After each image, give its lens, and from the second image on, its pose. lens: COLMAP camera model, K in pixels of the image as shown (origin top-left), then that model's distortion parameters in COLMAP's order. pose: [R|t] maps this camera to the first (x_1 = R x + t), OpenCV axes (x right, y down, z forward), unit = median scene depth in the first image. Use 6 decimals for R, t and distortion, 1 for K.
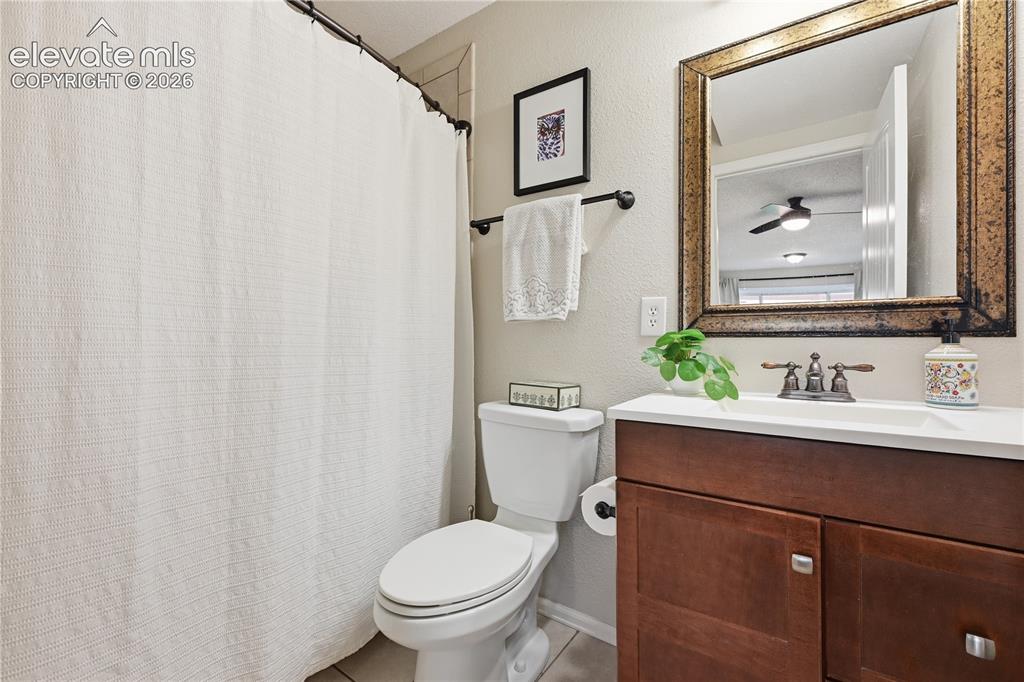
lens RADIAL K [[424.5, 0, 516.2], [0, 424.5, 340.2], [0, 0, 1]] dist [0.000026, -0.000220]
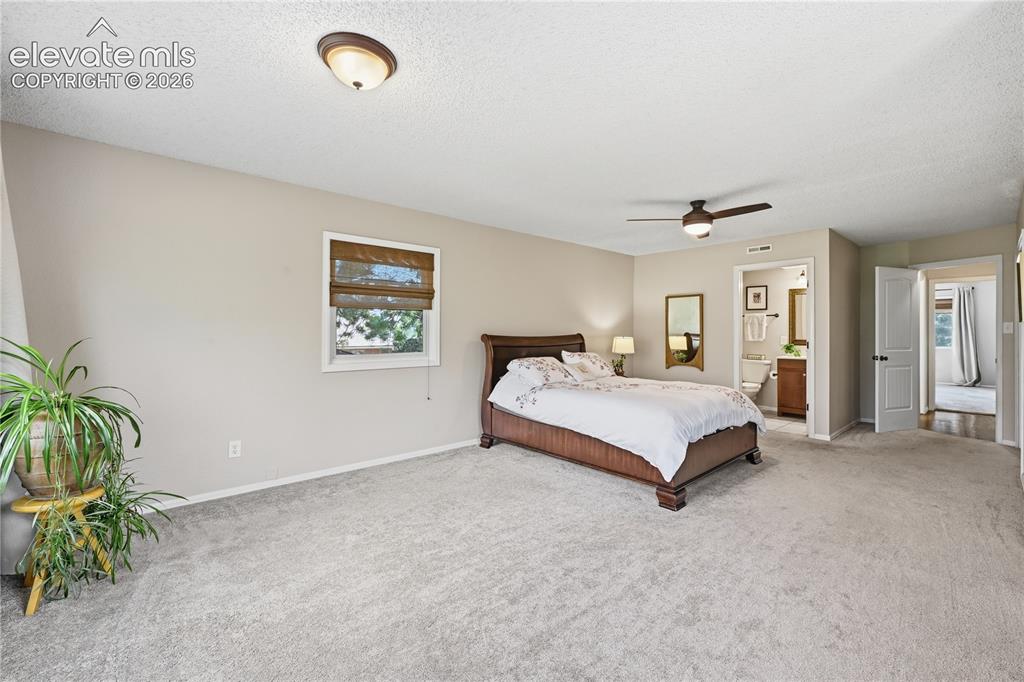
lens RADIAL K [[424.5, 0, 513.7], [0, 424.5, 338.3], [0, 0, 1]] dist [0.000026, -0.000220]
pose [[0.972025, -0.002691, -0.234863, -1.866955], [0.006327, 0.999872, 0.014727, -0.211529], [0.234793, -0.015801, 0.971917, -5.398210]]
